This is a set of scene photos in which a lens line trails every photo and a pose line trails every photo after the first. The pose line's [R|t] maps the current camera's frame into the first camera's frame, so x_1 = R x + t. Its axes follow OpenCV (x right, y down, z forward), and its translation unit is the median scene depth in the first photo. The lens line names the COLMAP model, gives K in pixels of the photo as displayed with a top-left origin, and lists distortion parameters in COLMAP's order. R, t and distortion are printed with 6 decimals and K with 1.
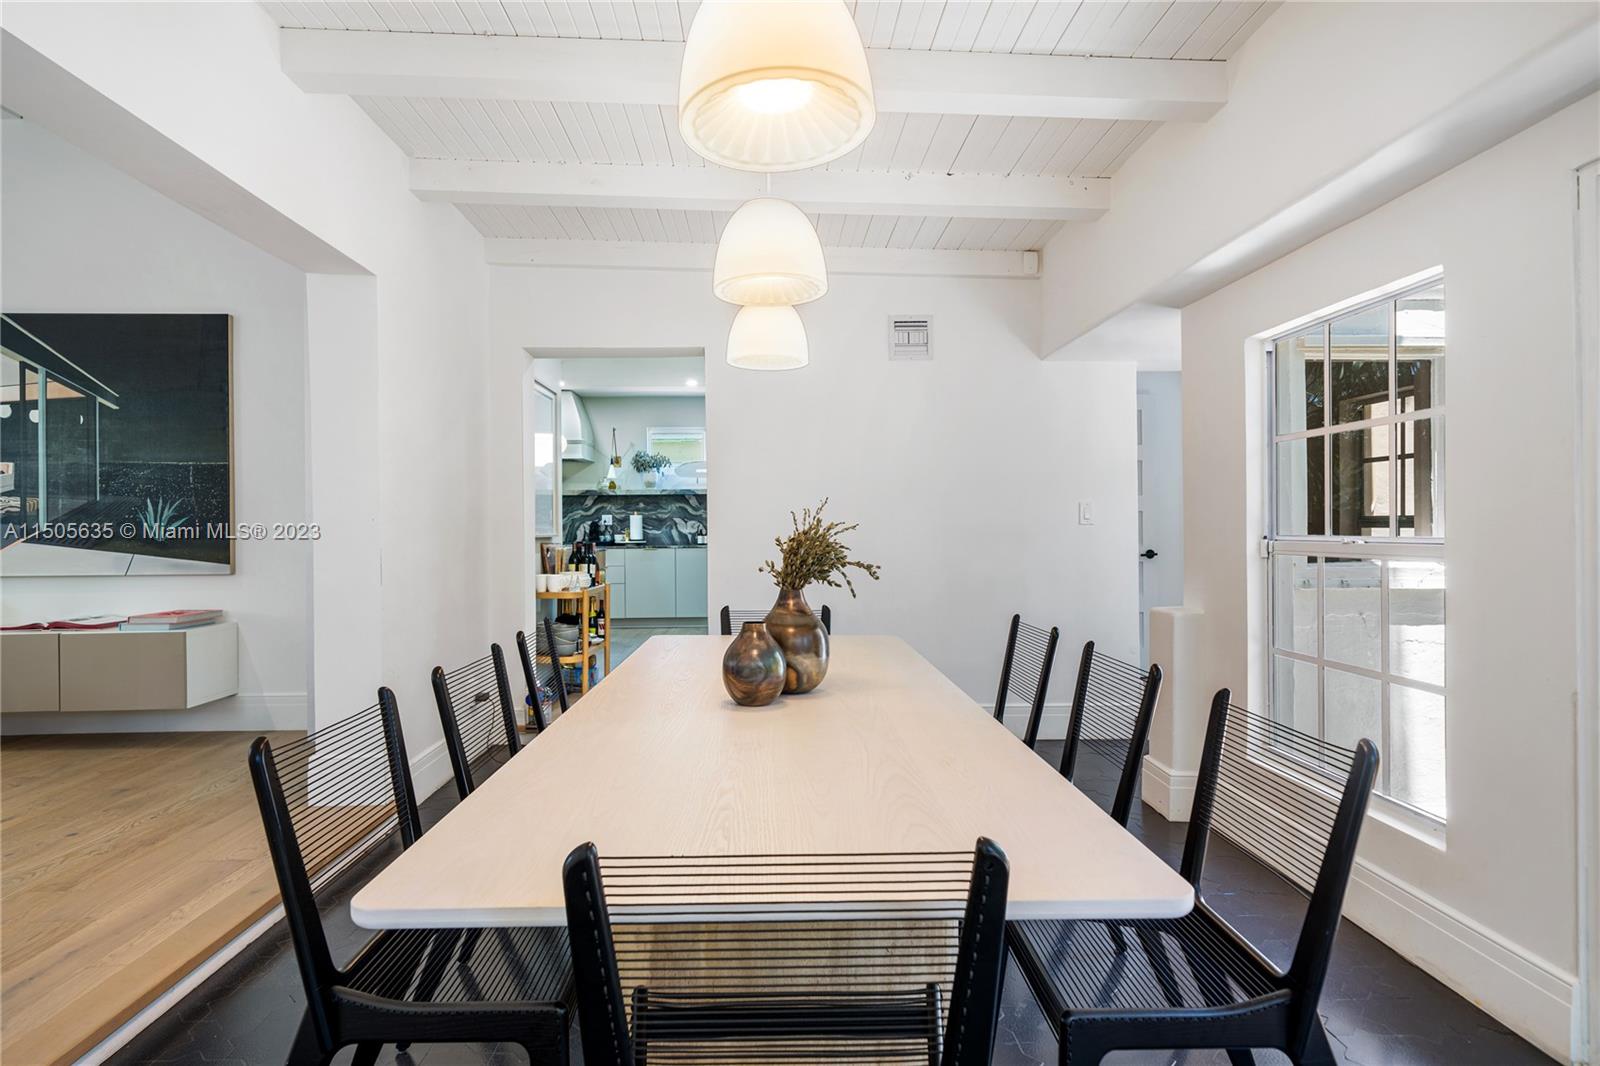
lens RADIAL K [[842.9, 0, 800.0], [0, 842.9, 533.0], [0, 0, 1]] dist [0.016925, 0.000077]
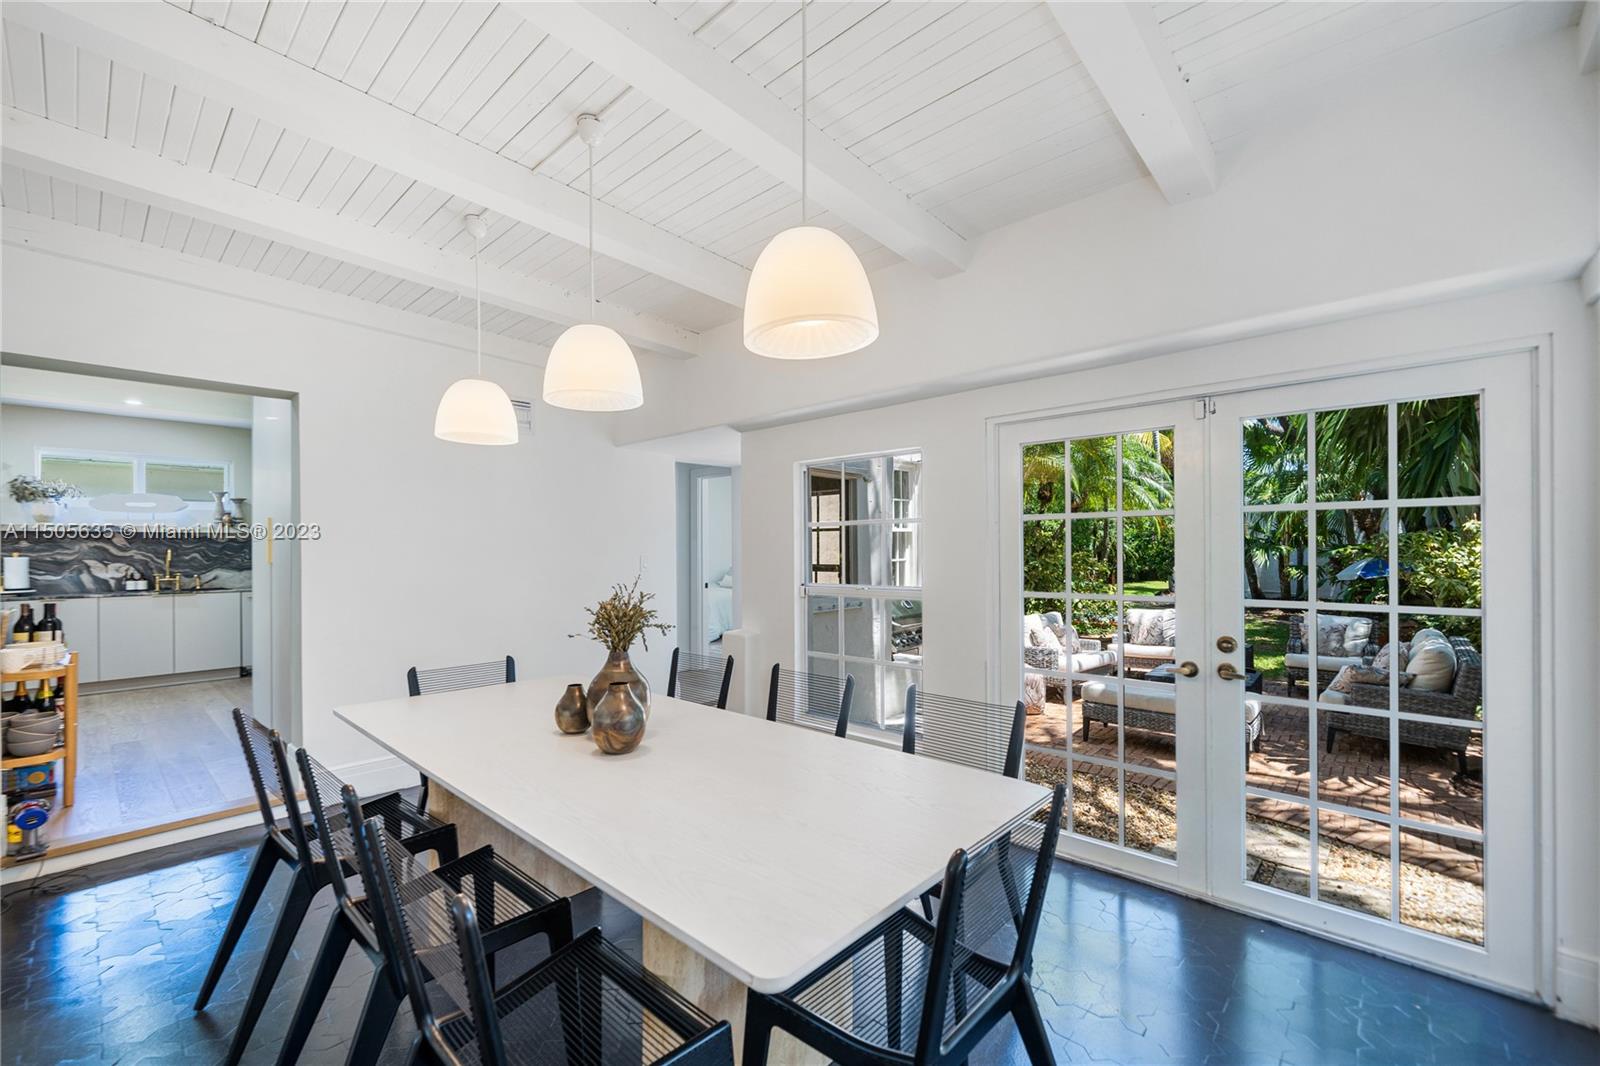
lens RADIAL K [[669.1, 0, 800.0], [0, 669.1, 533.0], [0, 0, 1]] dist [0.001567, 0.000111]
pose [[0.684349, 0.020072, 0.728878, -0.150743], [0.005114, 0.999464, -0.032325, -0.019696], [-0.729136, 0.025849, 0.683880, 0.044934]]
